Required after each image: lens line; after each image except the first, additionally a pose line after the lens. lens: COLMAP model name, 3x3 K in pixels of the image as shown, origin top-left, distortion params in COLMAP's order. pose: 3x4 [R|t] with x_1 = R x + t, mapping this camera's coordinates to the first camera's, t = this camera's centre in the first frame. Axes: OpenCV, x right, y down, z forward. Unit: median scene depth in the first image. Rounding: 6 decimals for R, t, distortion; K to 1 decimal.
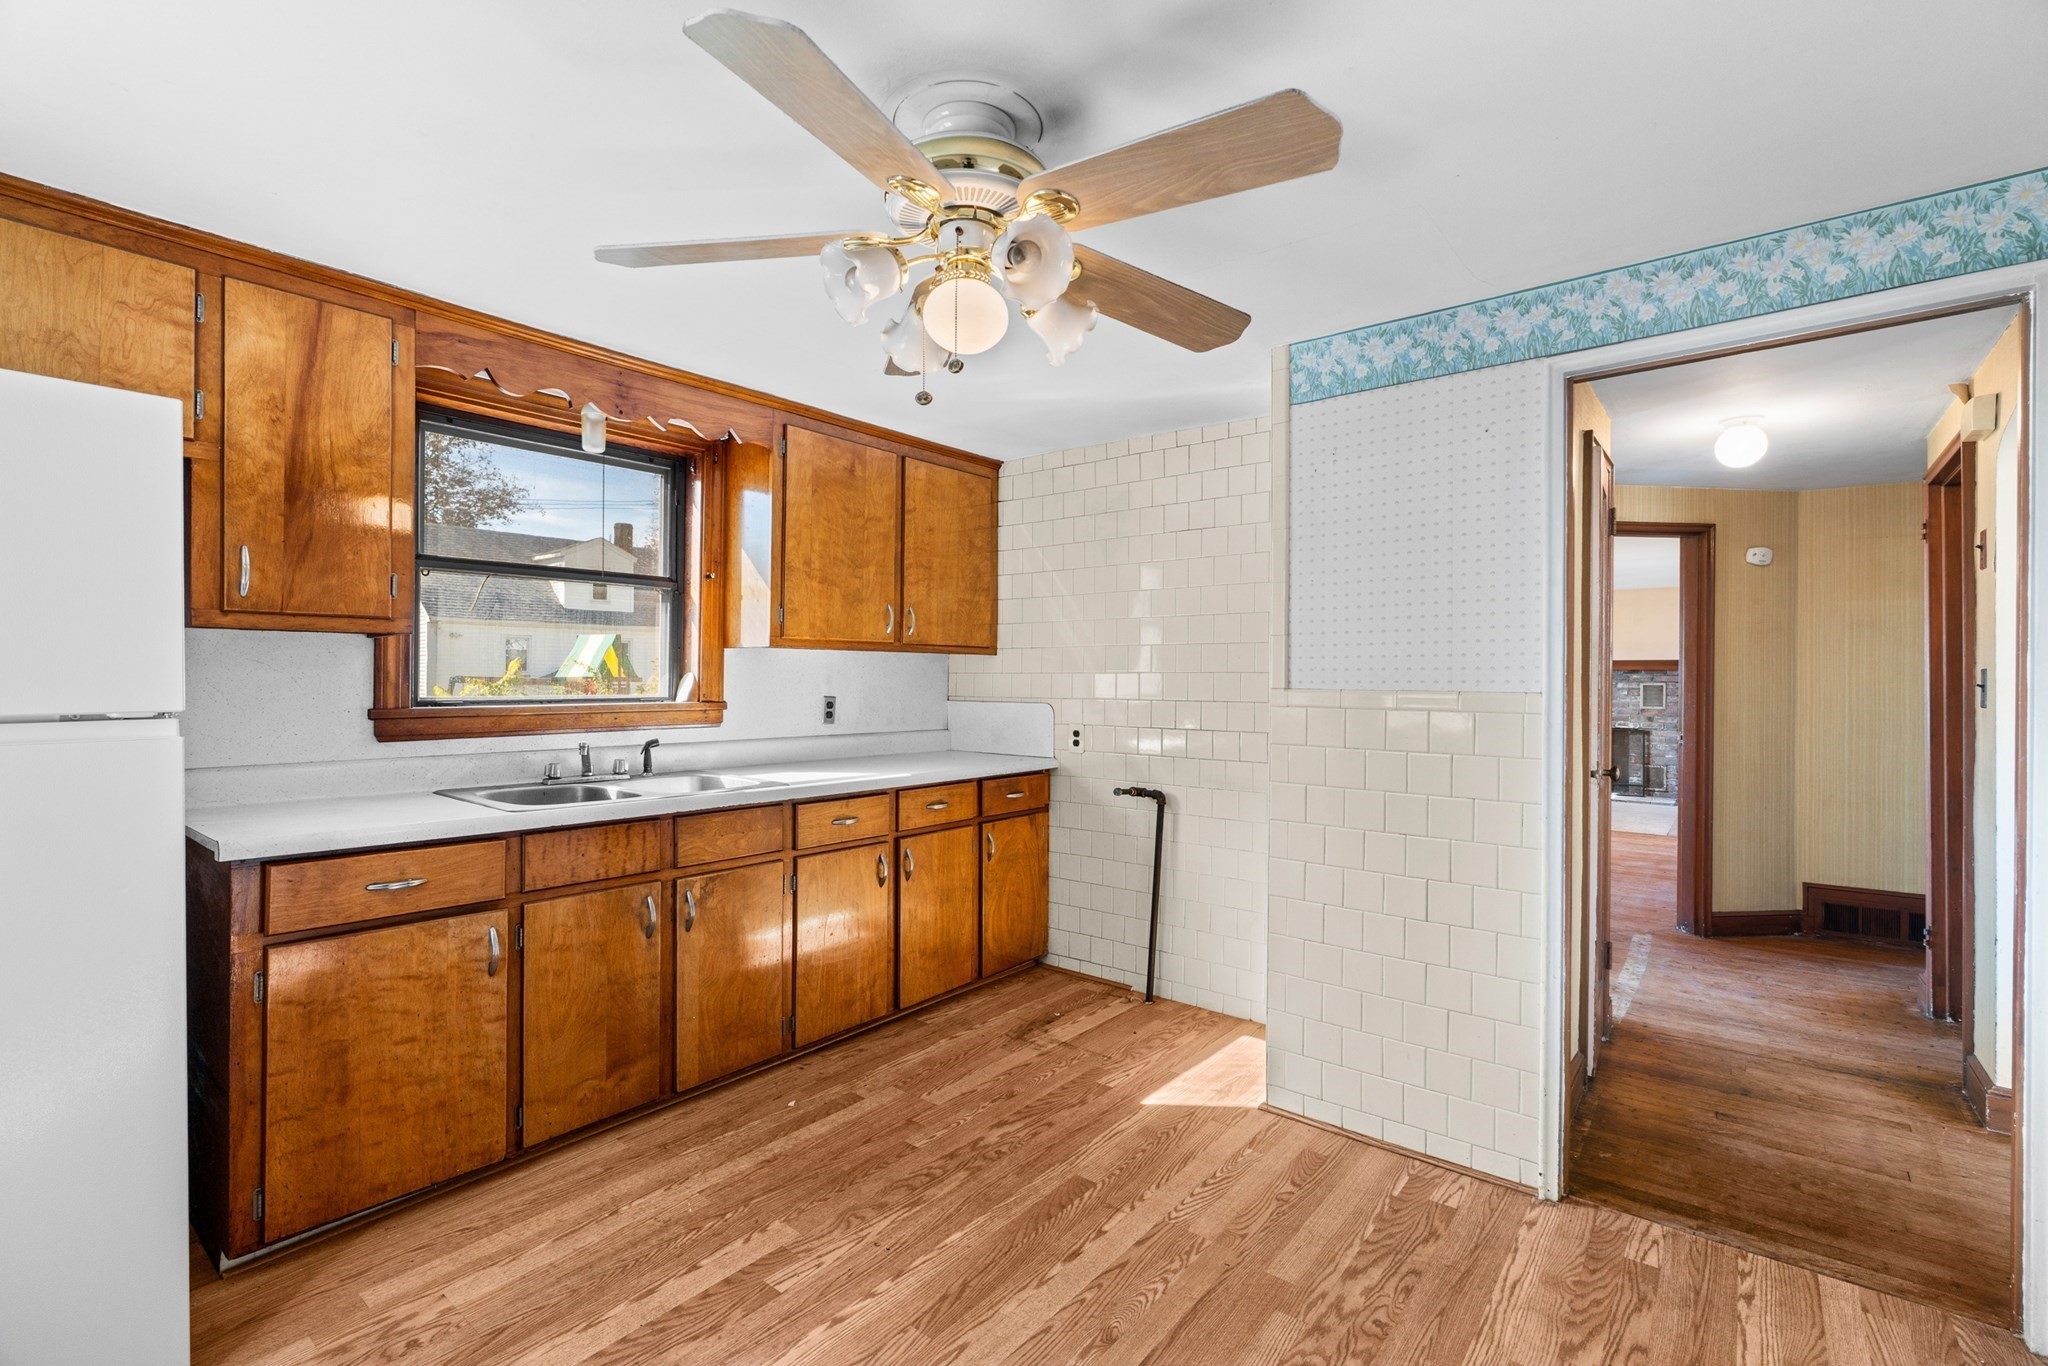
lens RADIAL K [[934.6, 0, 1025.3], [0, 934.6, 669.4], [0, 0, 1]] dist [-0.015428, 0.005946]
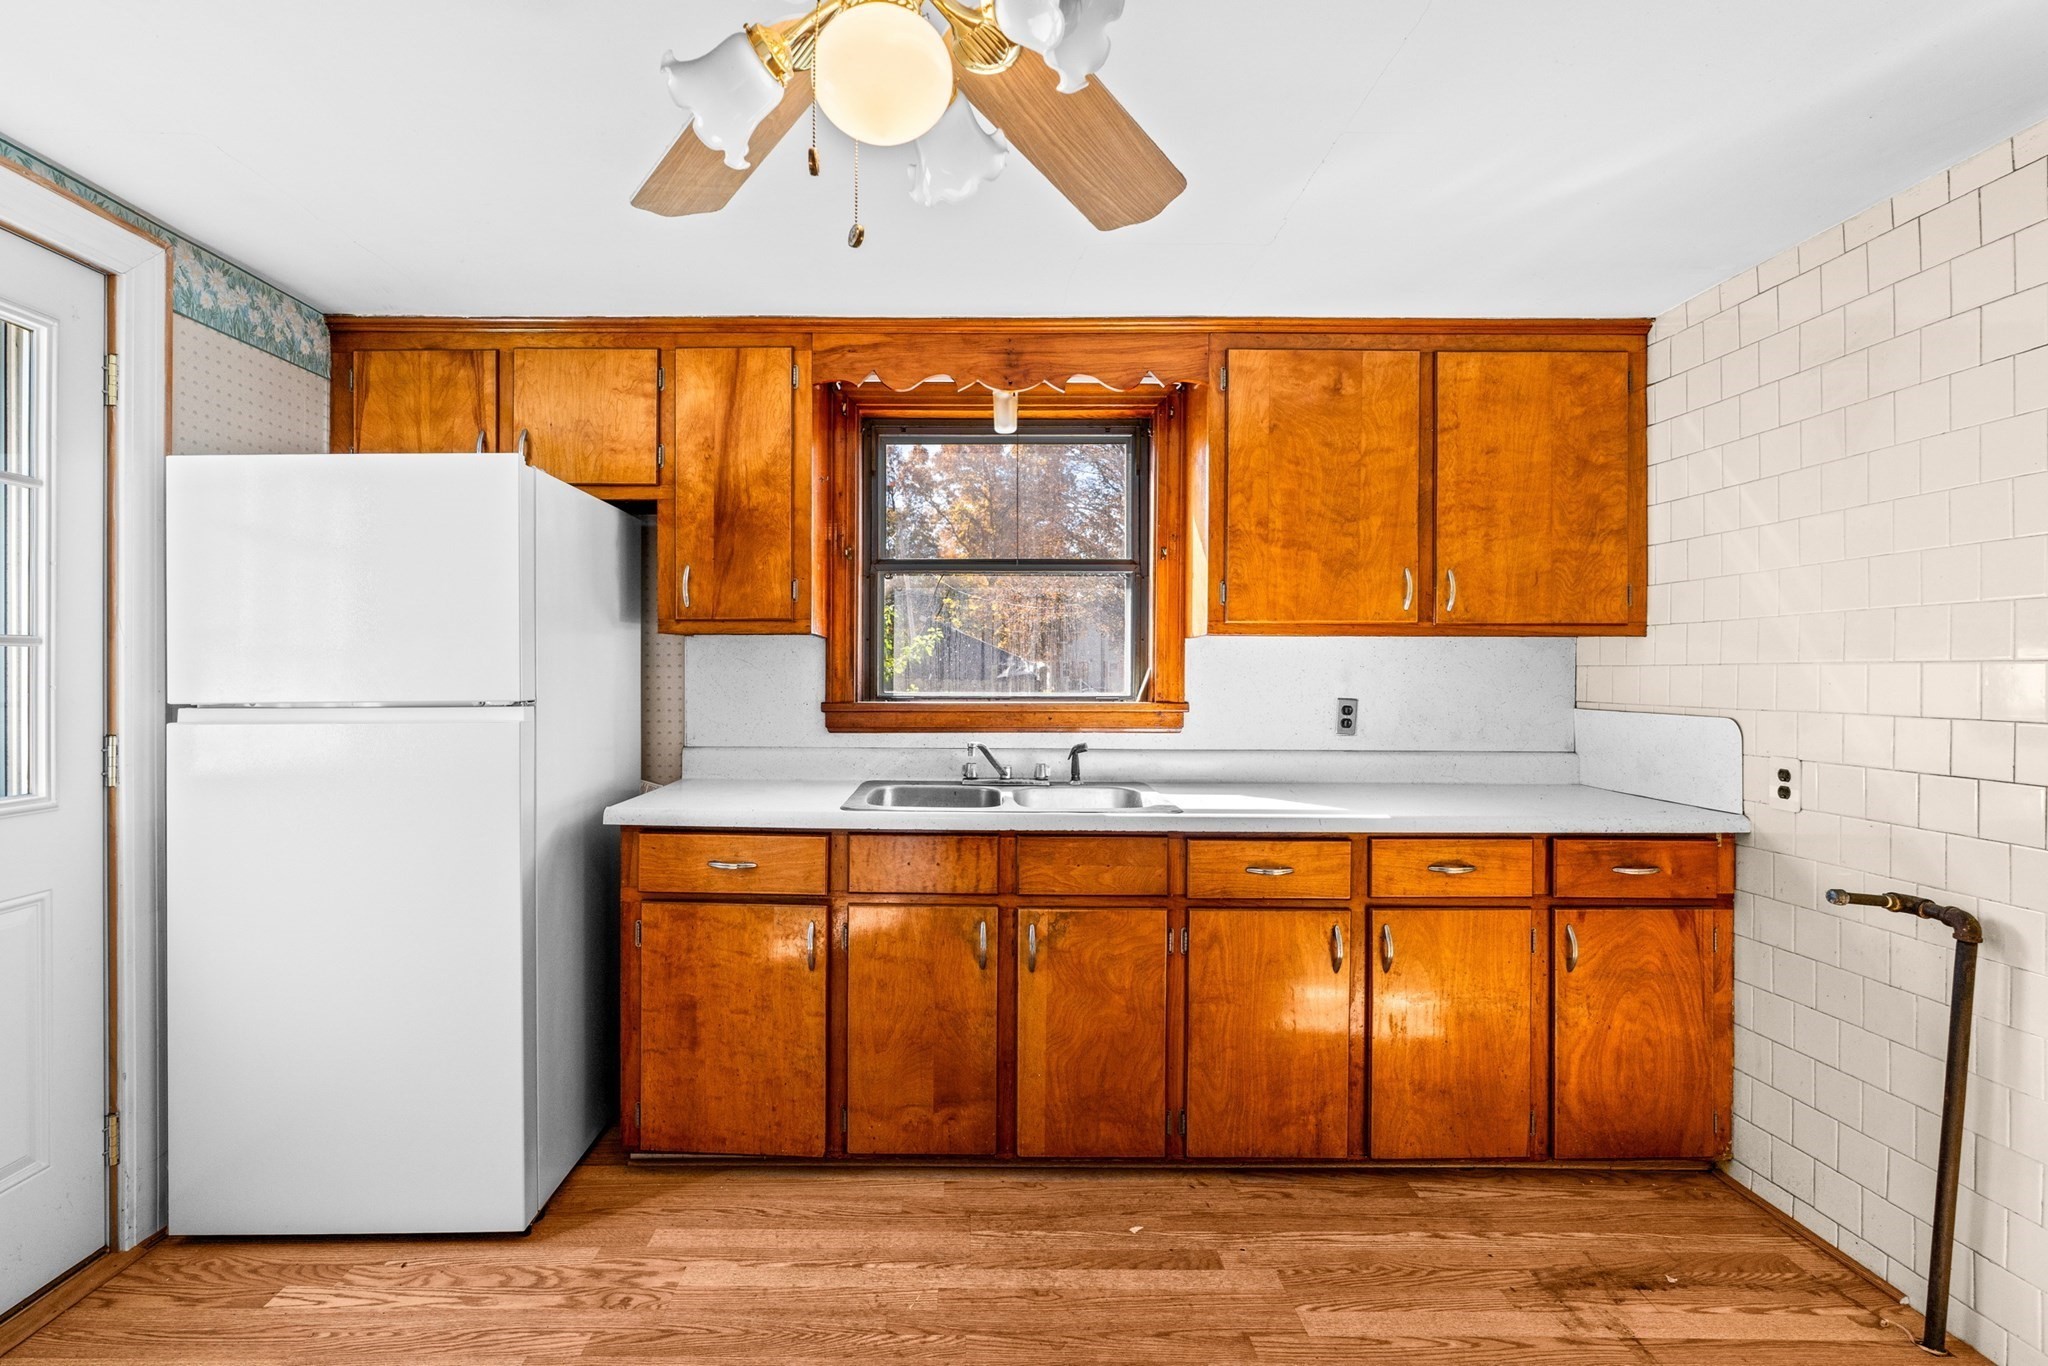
lens RADIAL K [[934.6, 0, 1025.3], [0, 934.6, 669.4], [0, 0, 1]] dist [-0.015428, 0.005946]
pose [[0.615768, -0.008349, -0.787883, 0.262297], [0.007977, 0.999959, -0.004362, 0.007564], [0.787887, -0.003599, 0.615809, 0.402089]]
